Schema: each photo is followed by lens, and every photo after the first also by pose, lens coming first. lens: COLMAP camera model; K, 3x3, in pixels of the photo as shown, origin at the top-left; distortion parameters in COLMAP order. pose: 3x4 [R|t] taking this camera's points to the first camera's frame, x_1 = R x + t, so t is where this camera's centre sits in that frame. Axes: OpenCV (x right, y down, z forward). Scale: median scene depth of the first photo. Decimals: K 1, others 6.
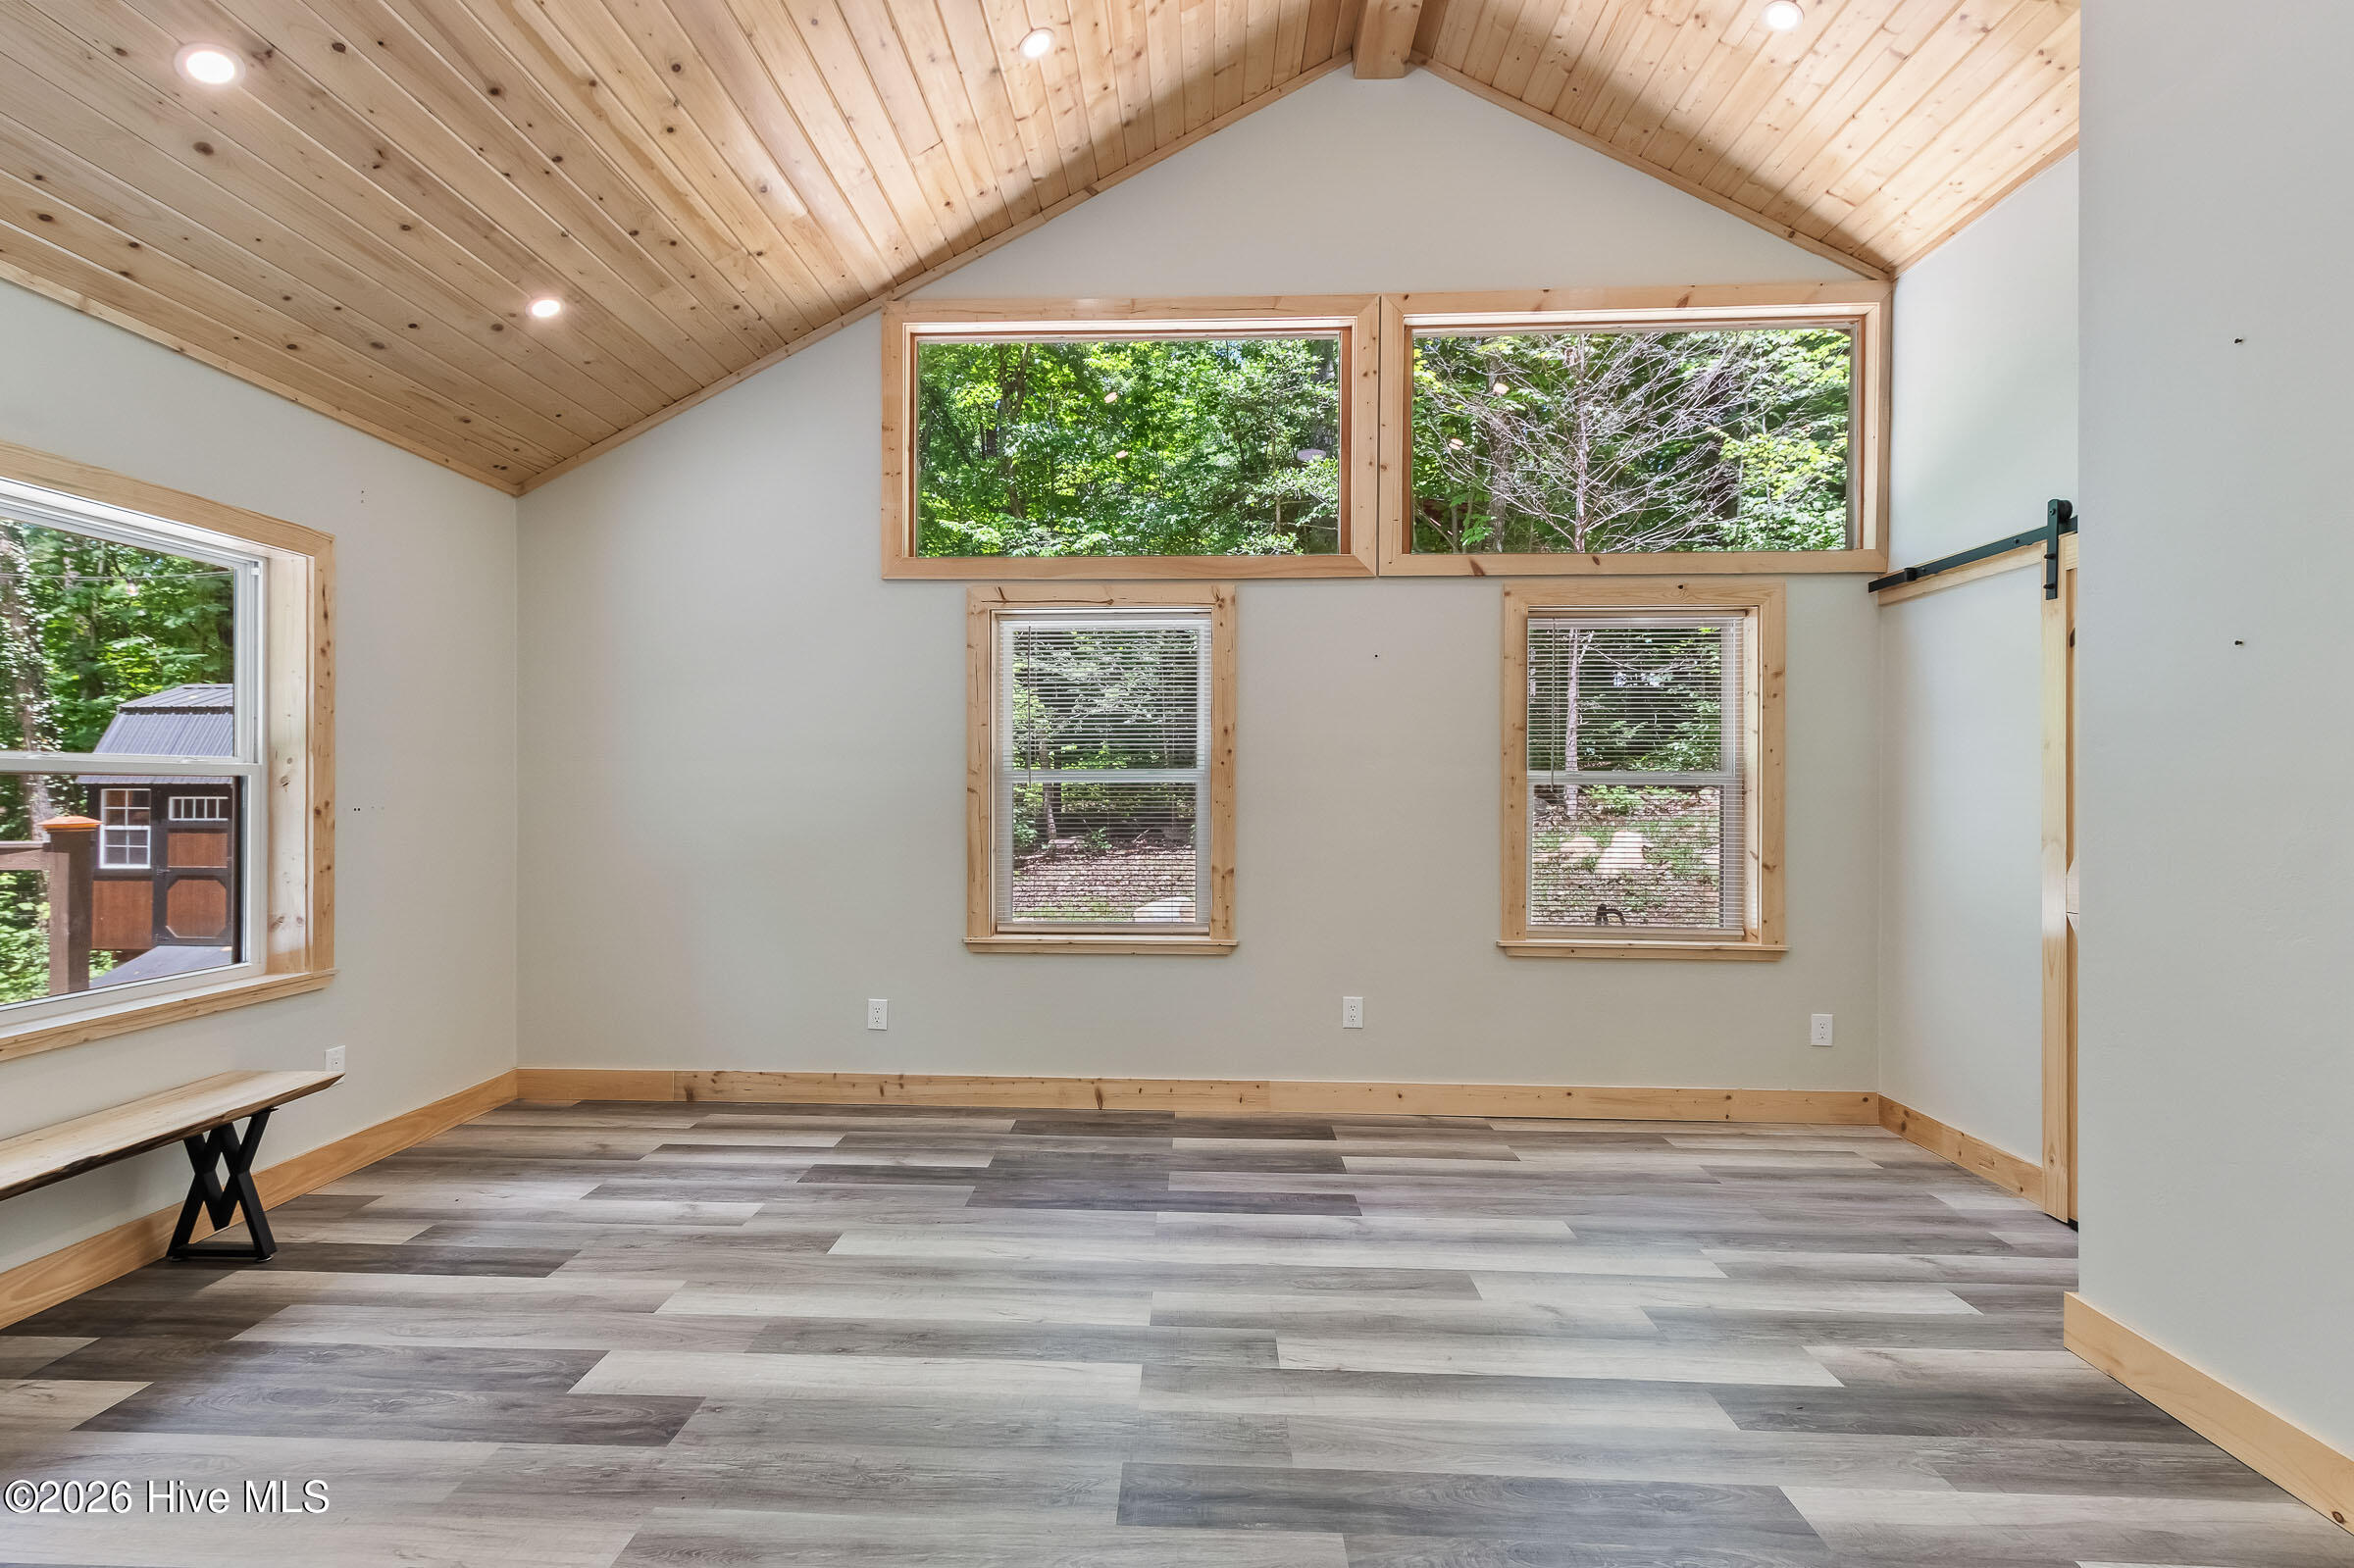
lens RADIAL K [[1120.3, 0, 1127.7], [0, 1120.3, 788.1], [0, 0, 1]] dist [0.013371, -0.002507]
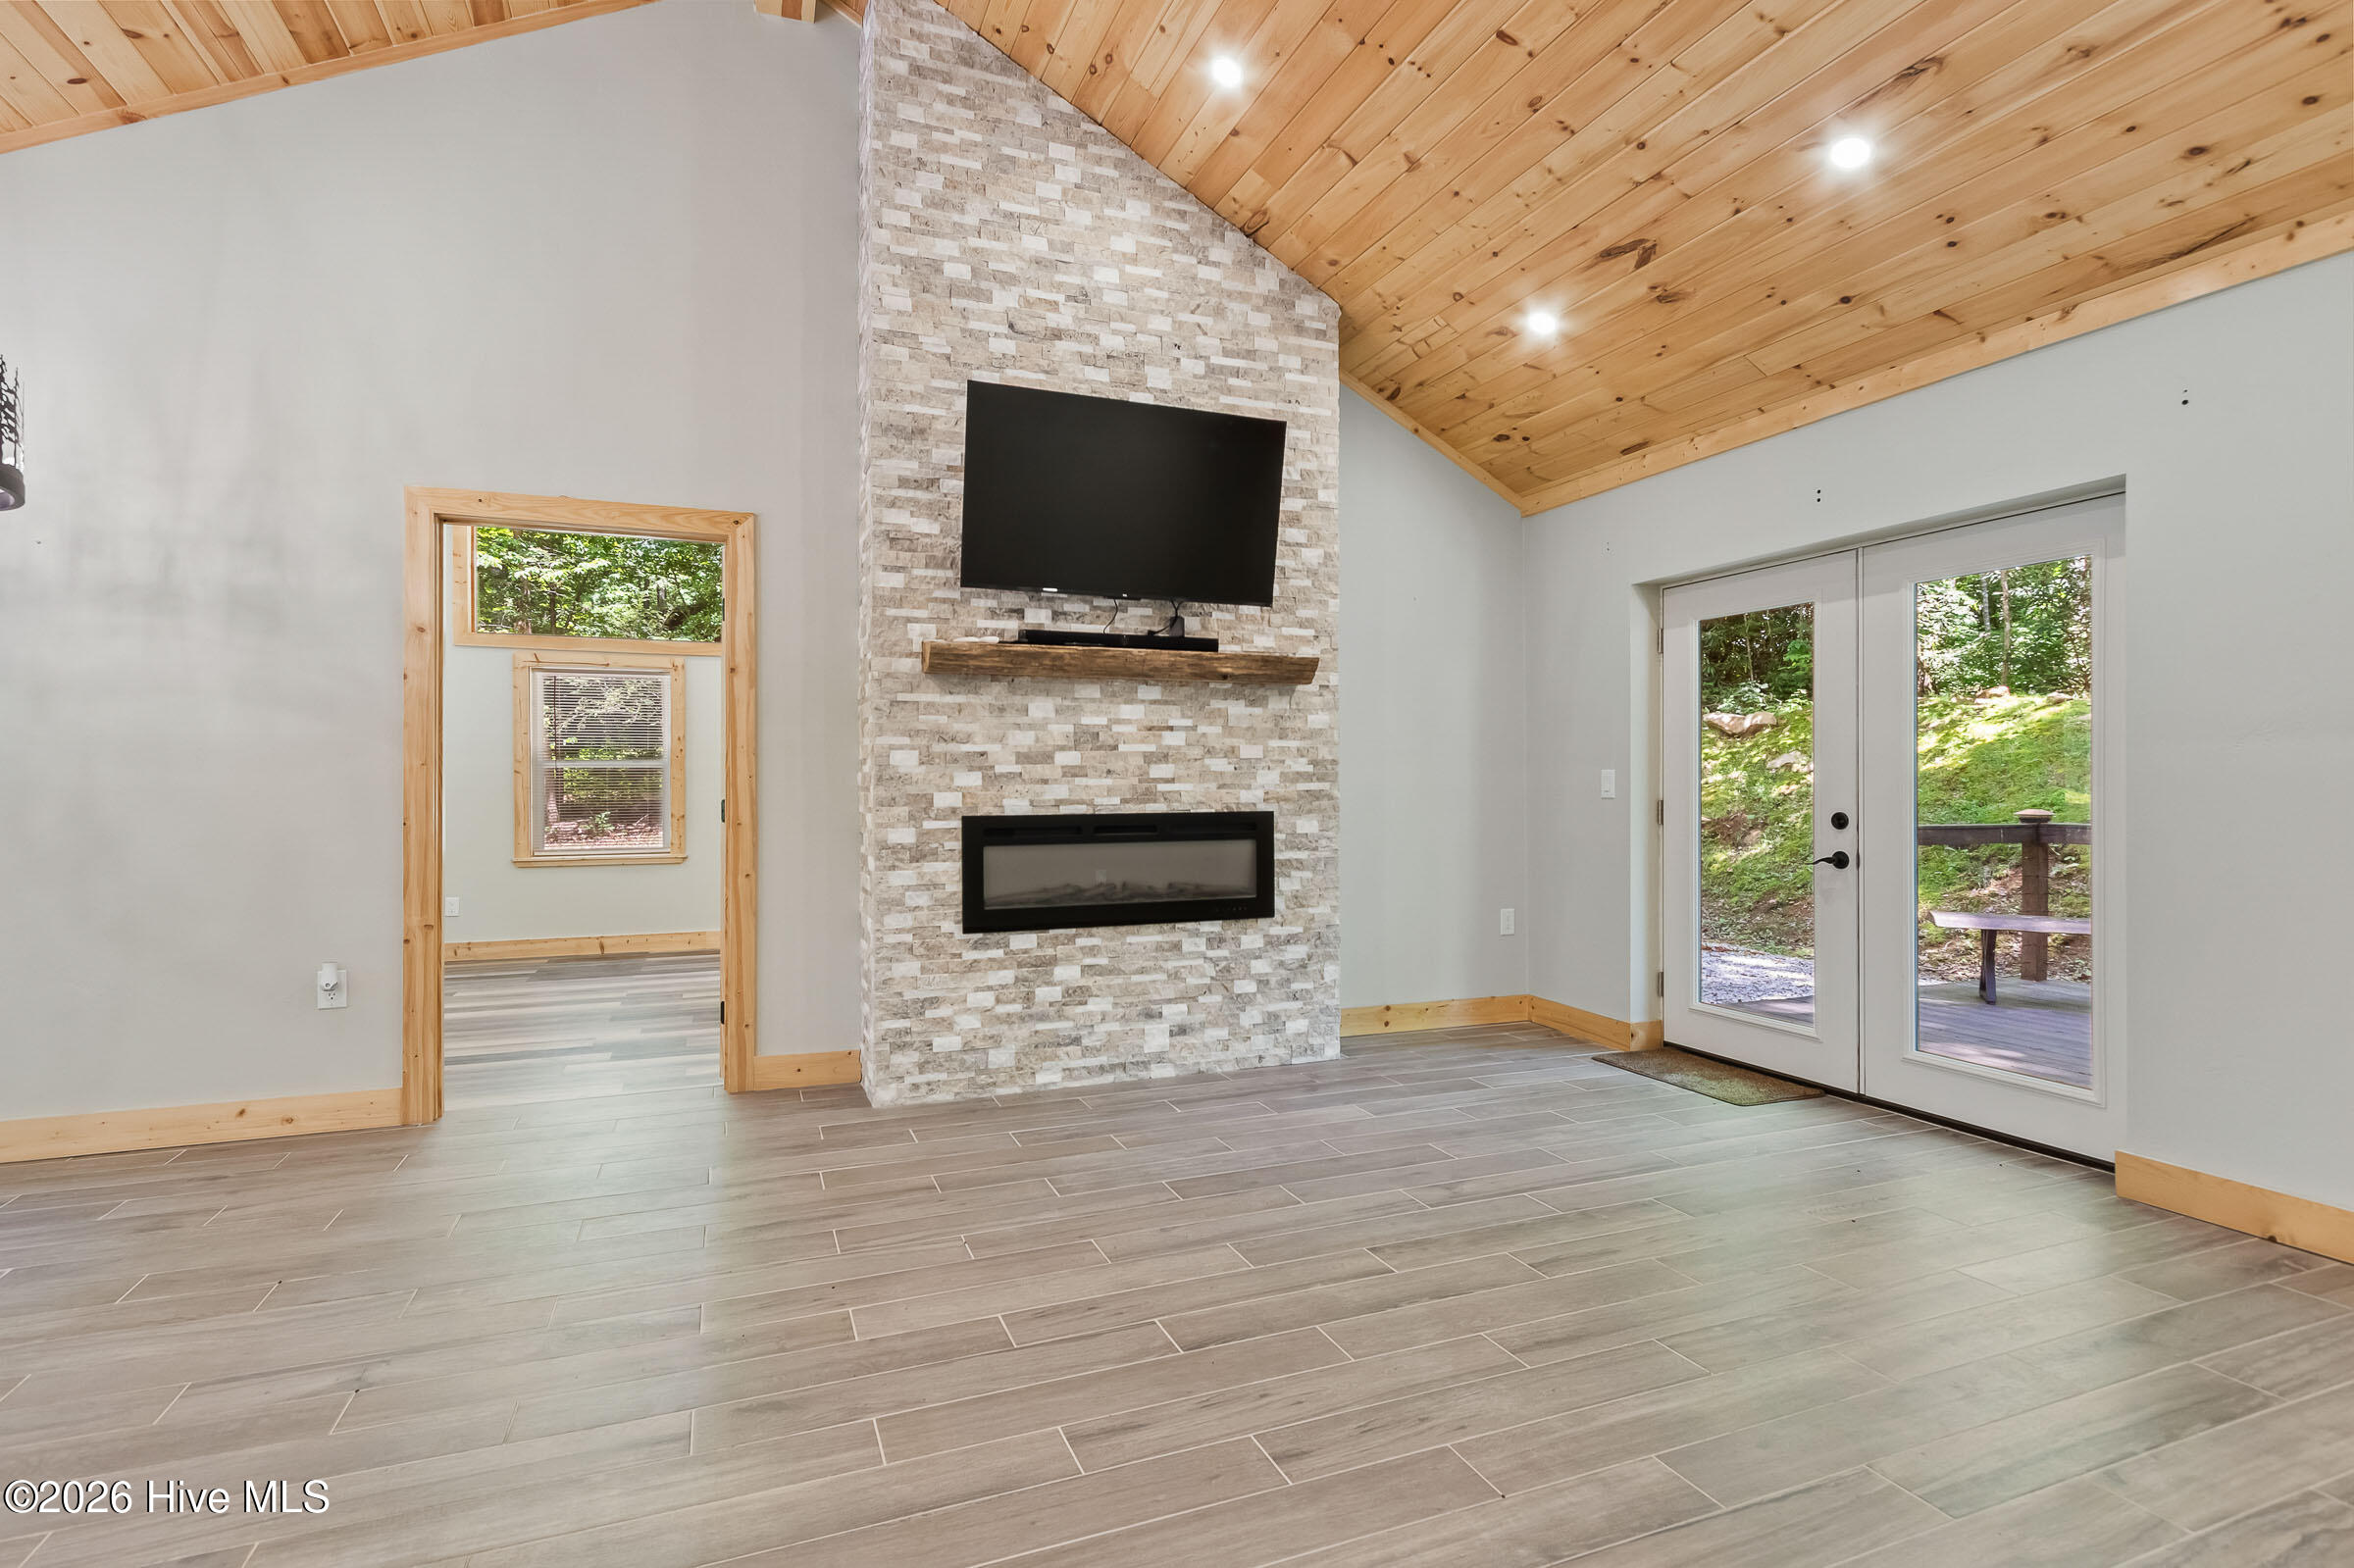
lens RADIAL K [[1120.3, 0, 1138.0], [0, 1120.3, 776.5], [0, 0, 1]] dist [0.013371, -0.002507]
pose [[0.912821, -0.002768, 0.408350, 0.025992], [0.004727, 0.999982, -0.003788, 0.022185], [-0.408332, 0.005388, 0.912818, -1.045907]]
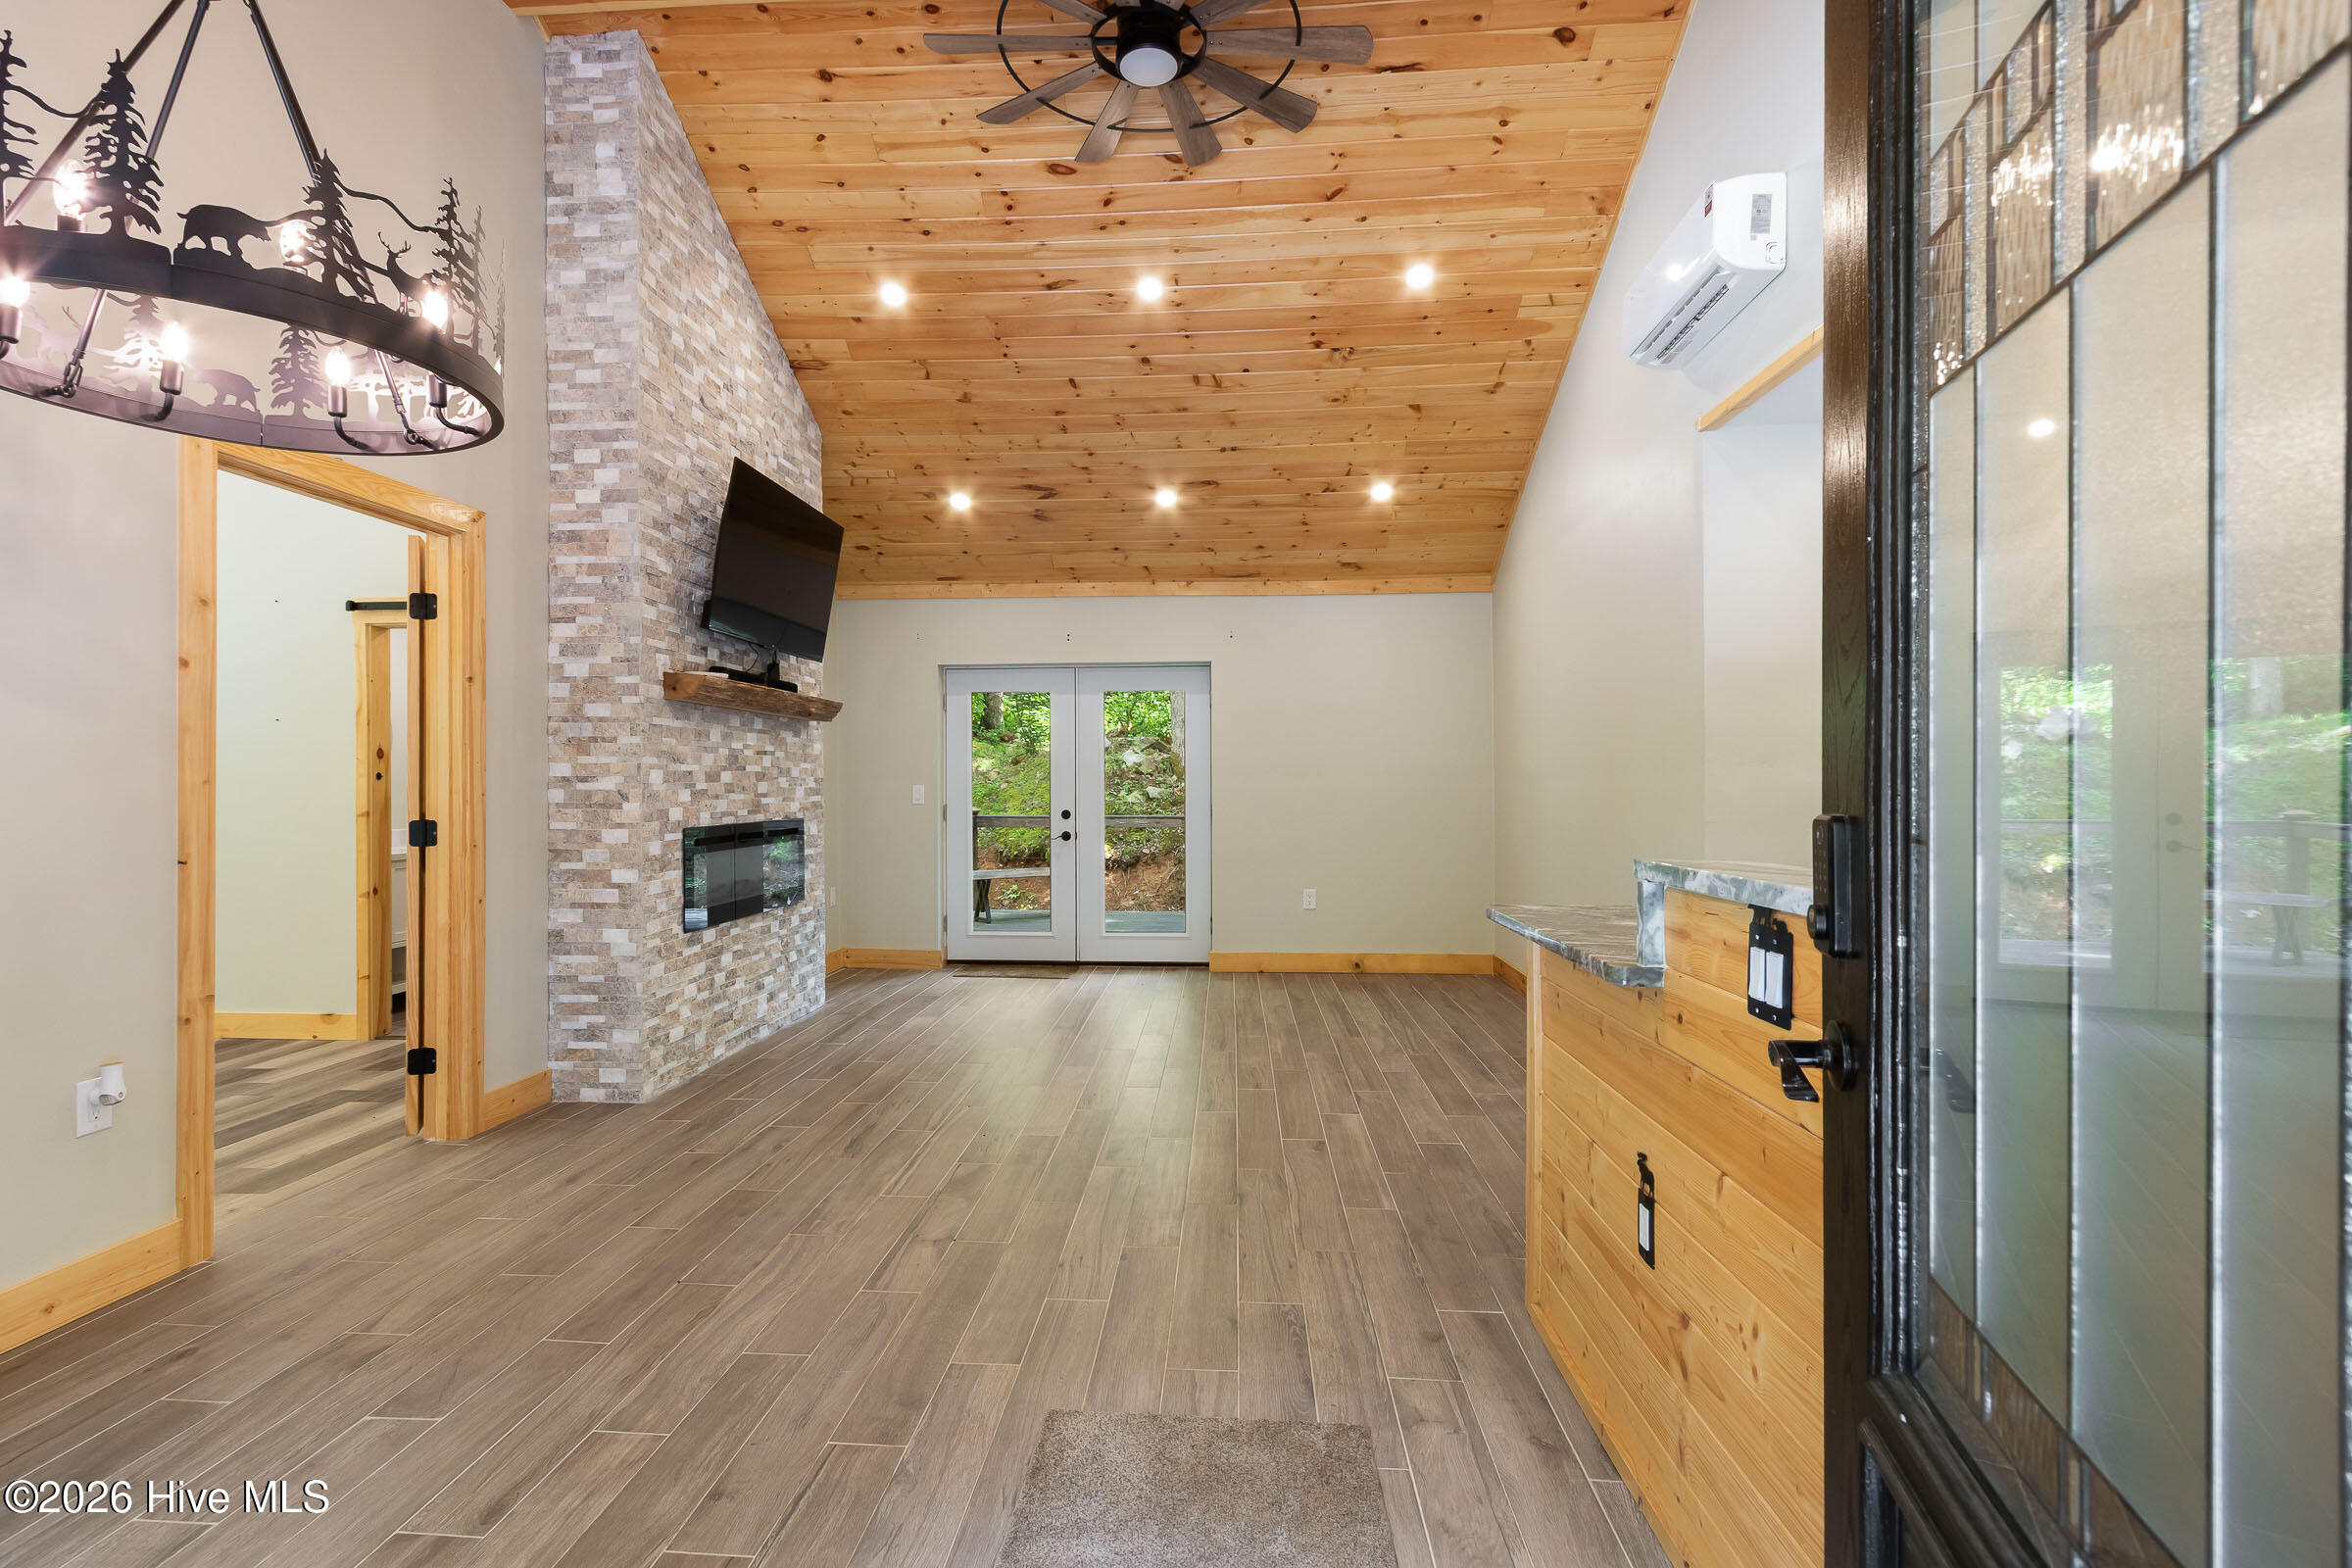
lens RADIAL K [[1119.5, 0, 1141.7], [0, 1119.5, 779.3], [0, 0, 1]] dist [0.013371, -0.002507]
pose [[0.019145, 0.001405, 0.999816, -0.820923], [0.001623, 0.999998, -0.001436, 0.006116], [-0.999815, 0.001650, 0.019143, -0.549605]]
